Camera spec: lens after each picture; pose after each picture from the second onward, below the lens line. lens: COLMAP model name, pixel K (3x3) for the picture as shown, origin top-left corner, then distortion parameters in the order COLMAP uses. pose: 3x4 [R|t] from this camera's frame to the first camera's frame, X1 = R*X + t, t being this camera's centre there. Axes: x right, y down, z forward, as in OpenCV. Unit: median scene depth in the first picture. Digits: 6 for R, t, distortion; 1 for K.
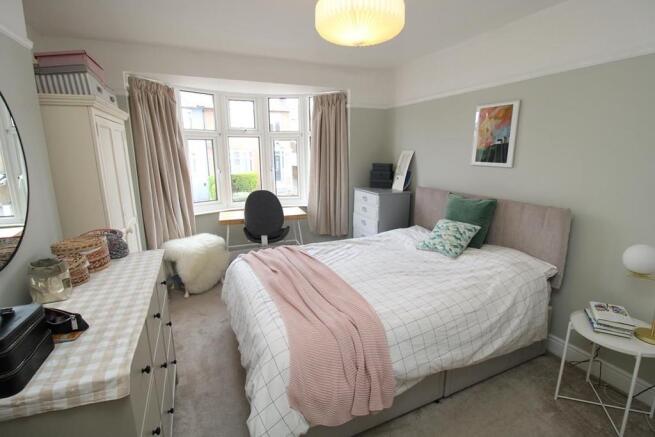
lens RADIAL K [[308.4, 0, 327.7], [0, 308.4, 219.2], [0, 0, 1]] dist [-0.008611, -0.001616]
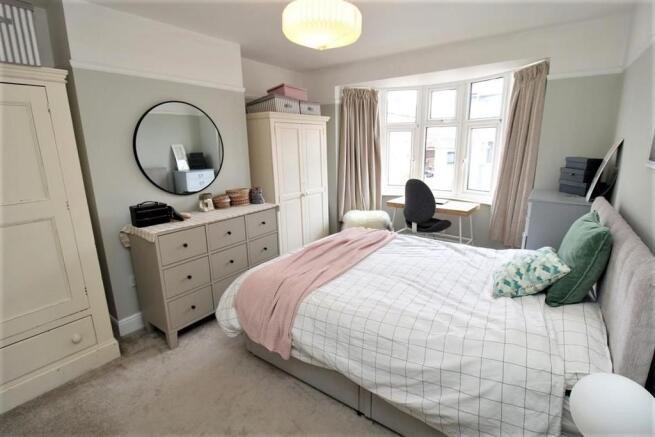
lens RADIAL K [[308.4, 0, 327.9], [0, 308.4, 215.5], [0, 0, 1]] dist [-0.008611, -0.001616]
pose [[0.504461, 0.194732, -0.841189, 0.602901], [-0.169664, 0.977598, 0.124563, -0.058808], [0.846601, 0.079882, 0.526199, 0.234941]]
